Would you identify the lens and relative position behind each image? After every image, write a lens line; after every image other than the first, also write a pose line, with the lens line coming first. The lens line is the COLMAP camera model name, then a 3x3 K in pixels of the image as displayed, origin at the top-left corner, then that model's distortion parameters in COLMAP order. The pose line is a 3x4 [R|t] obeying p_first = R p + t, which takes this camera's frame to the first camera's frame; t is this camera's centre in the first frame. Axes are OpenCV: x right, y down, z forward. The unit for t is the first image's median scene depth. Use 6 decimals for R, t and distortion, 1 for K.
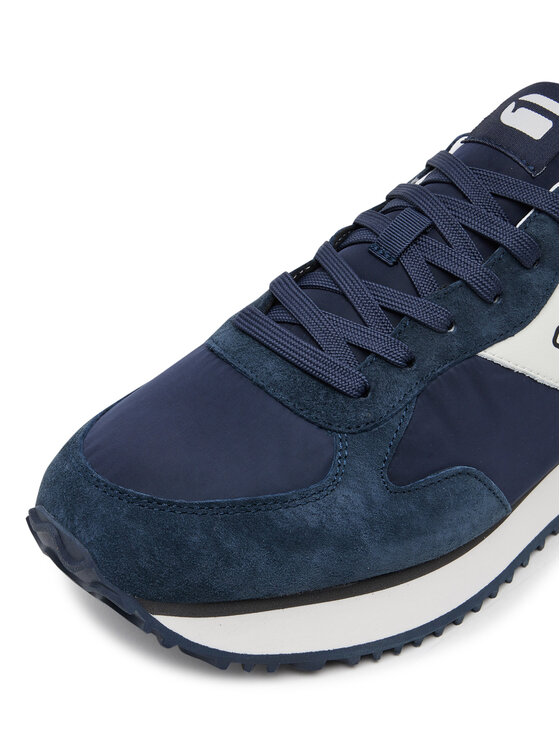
lens RADIAL K [[1233.3, 0, 280.0], [0, 1233.3, 373.0], [0, 0, 1]] dist [-0.034505, -0.020346]
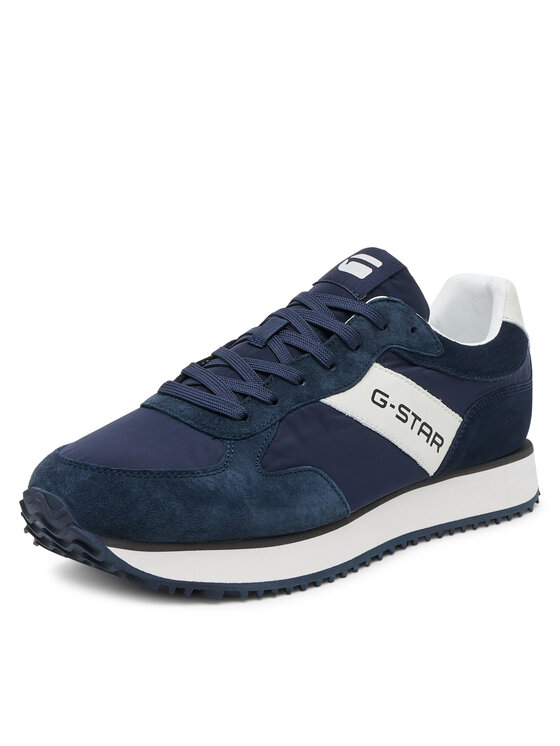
lens RADIAL K [[1025.7, 0, 280.0], [0, 1025.7, 373.0], [0, 0, 1]] dist [0.001283, -0.001430]
pose [[0.996131, -0.030303, 0.082487, 0.009347], [0.043948, 0.984636, -0.169001, 0.178021], [-0.076098, 0.171972, 0.982158, -0.258984]]
